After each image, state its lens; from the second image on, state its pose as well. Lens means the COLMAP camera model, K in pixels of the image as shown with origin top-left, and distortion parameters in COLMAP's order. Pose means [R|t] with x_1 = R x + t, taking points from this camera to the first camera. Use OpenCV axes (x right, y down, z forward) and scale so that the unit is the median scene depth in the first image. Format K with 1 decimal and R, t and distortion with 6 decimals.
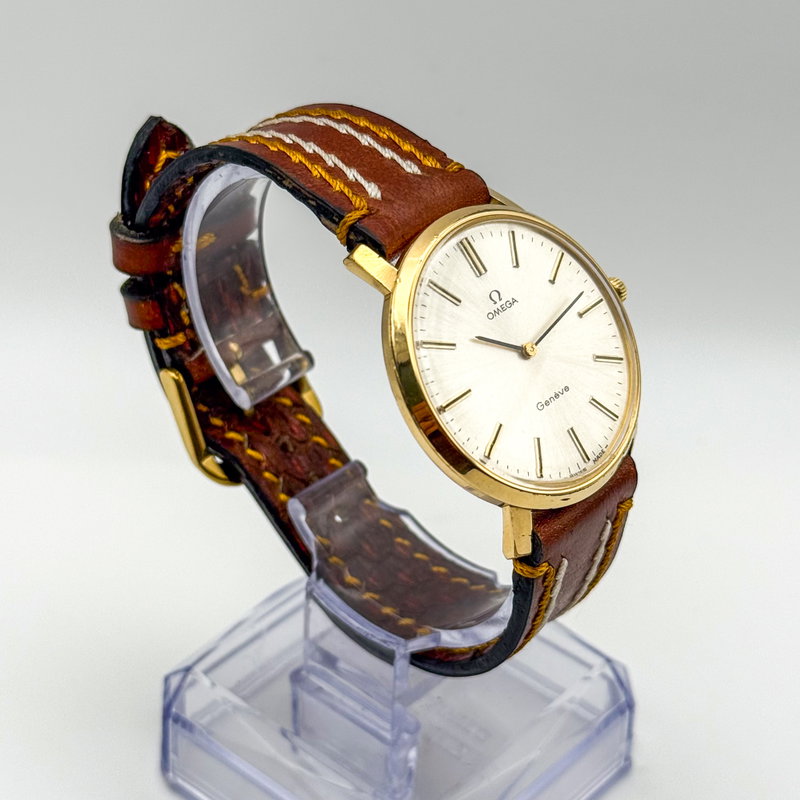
lens RADIAL K [[1936.9, 0, 400.0], [0, 1936.9, 400.0], [0, 0, 1]] dist [0.009604, 0.167726]
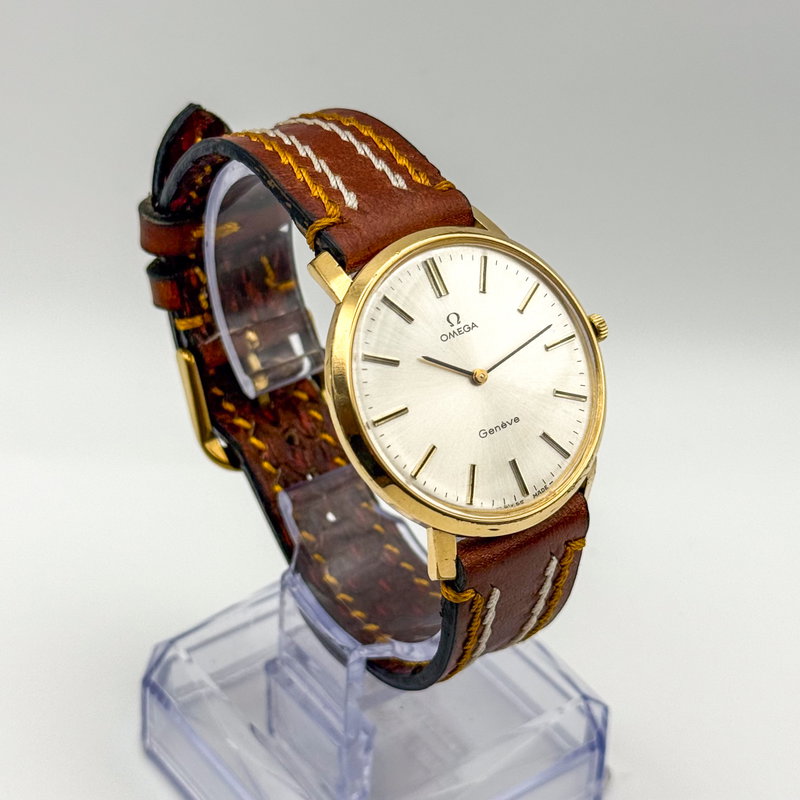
lens RADIAL K [[1936.9, 0, 400.0], [0, 1936.9, 400.0], [0, 0, 1]] dist [0.009604, 0.167726]
pose [[0.977455, 0.130434, -0.166038, 0.179460], [-0.129380, 0.991446, 0.017192, -0.023670], [0.166860, 0.004678, 0.985969, 0.007568]]
